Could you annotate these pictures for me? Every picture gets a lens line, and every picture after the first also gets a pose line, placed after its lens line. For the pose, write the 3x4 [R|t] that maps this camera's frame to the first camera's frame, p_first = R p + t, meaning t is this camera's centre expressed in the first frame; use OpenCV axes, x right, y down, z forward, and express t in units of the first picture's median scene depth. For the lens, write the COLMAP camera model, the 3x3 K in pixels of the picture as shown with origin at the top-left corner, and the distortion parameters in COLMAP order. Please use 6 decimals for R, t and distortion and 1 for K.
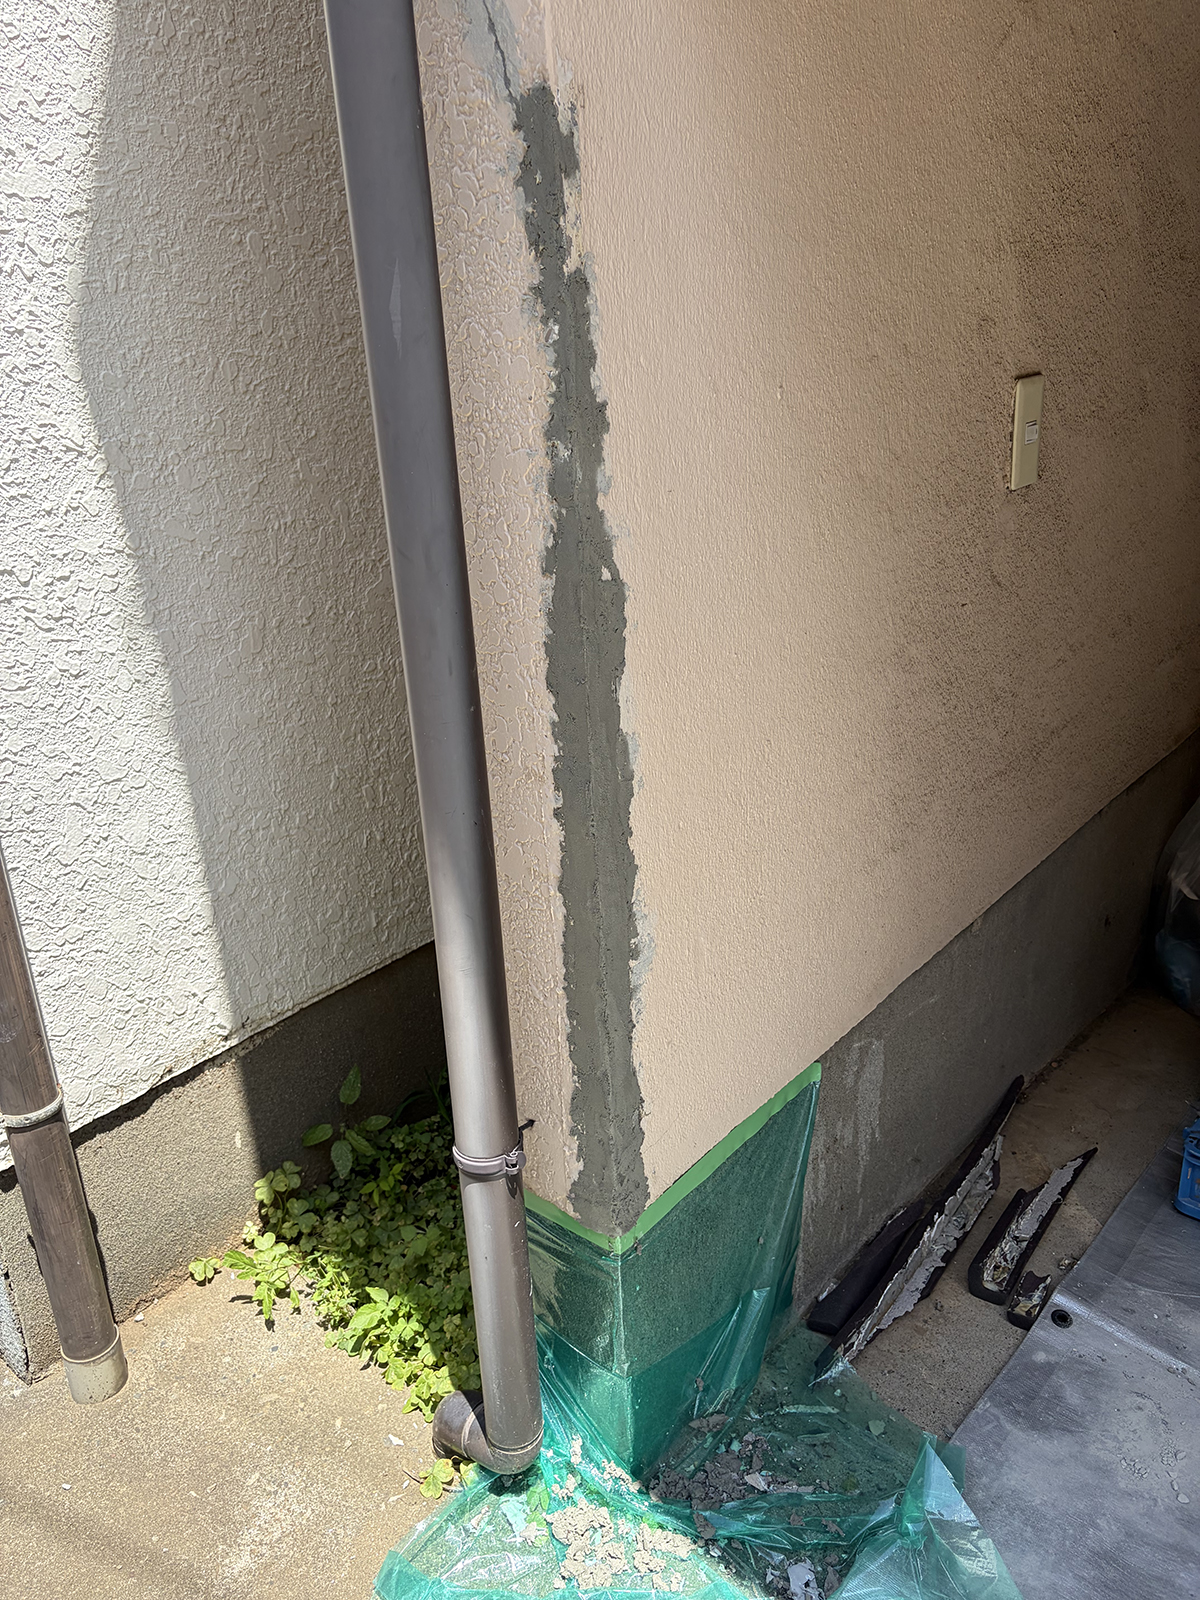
lens RADIAL K [[1233.2, 0, 599.5], [0, 1233.2, 816.9], [0, 0, 1]] dist [0.032310, -0.039305]
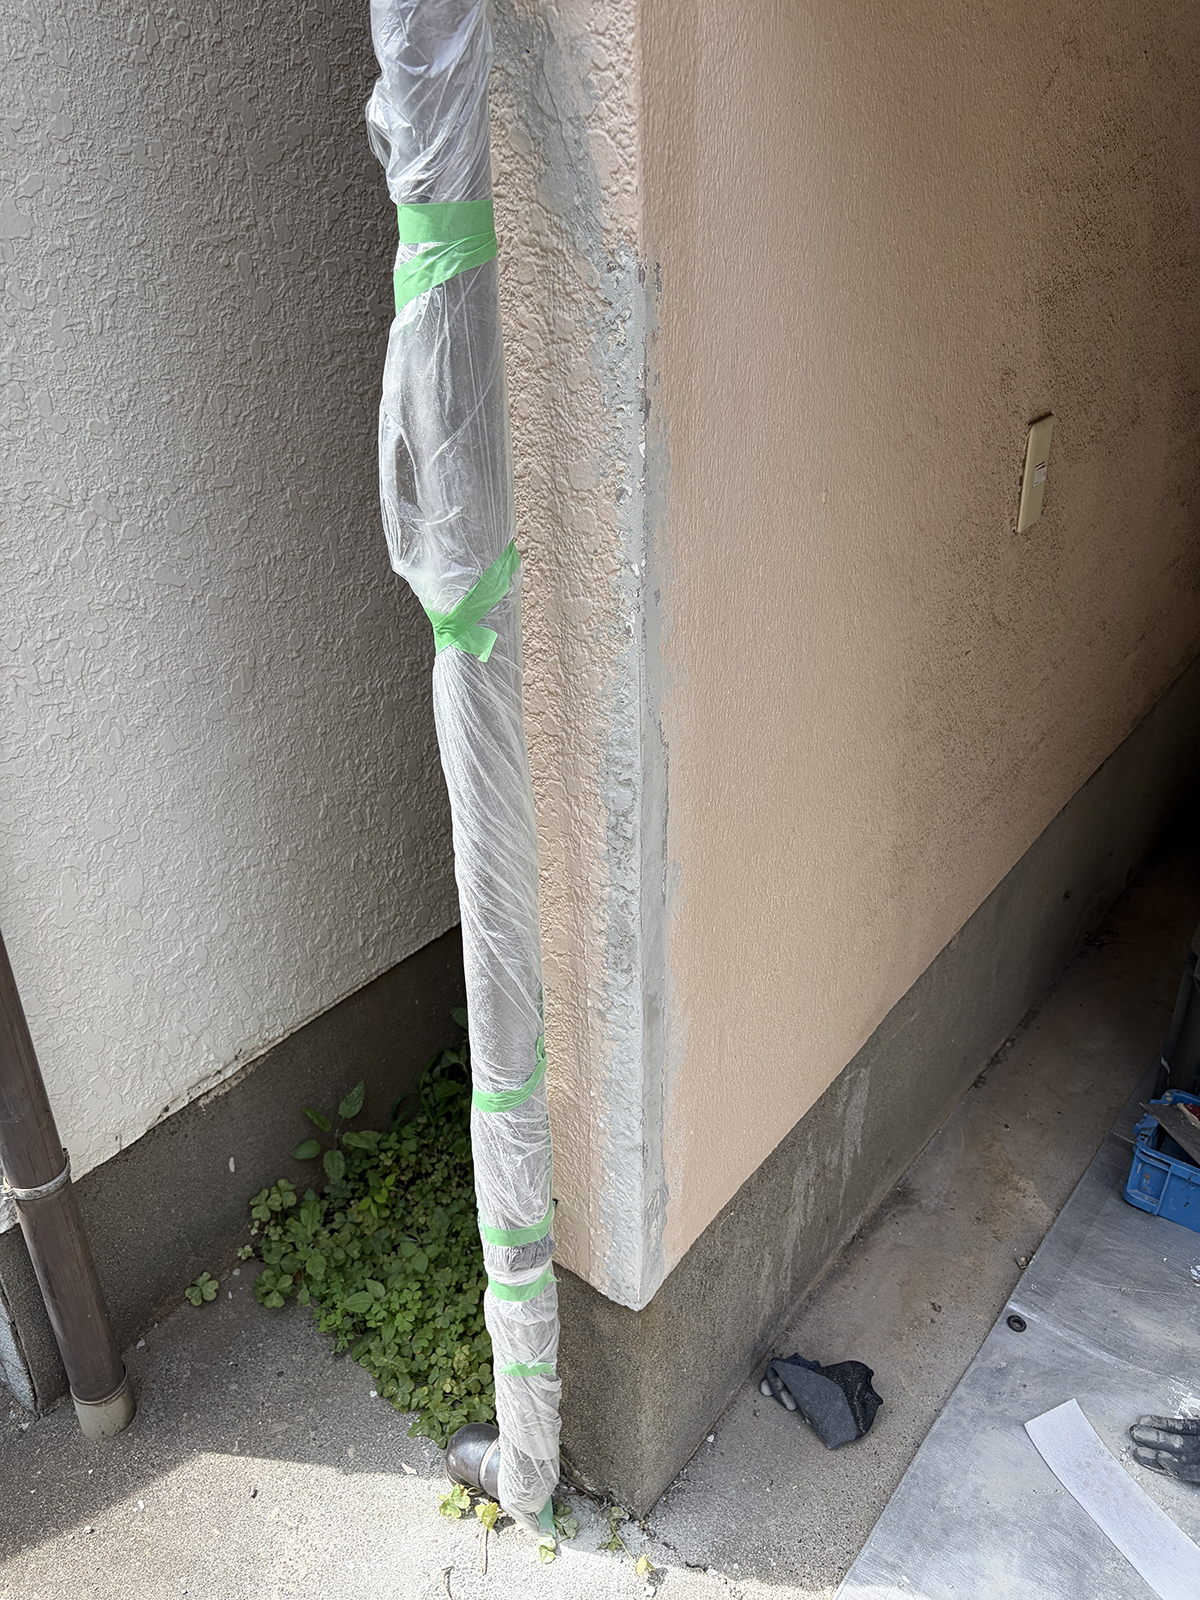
lens RADIAL K [[1233.2, 0, 594.5], [0, 1233.2, 813.0], [0, 0, 1]] dist [0.032310, -0.039305]
pose [[0.997467, -0.000601, 0.071133, -0.078076], [-0.007033, 0.994231, 0.107027, -0.148087], [-0.070787, -0.107256, 0.991708, 0.015605]]
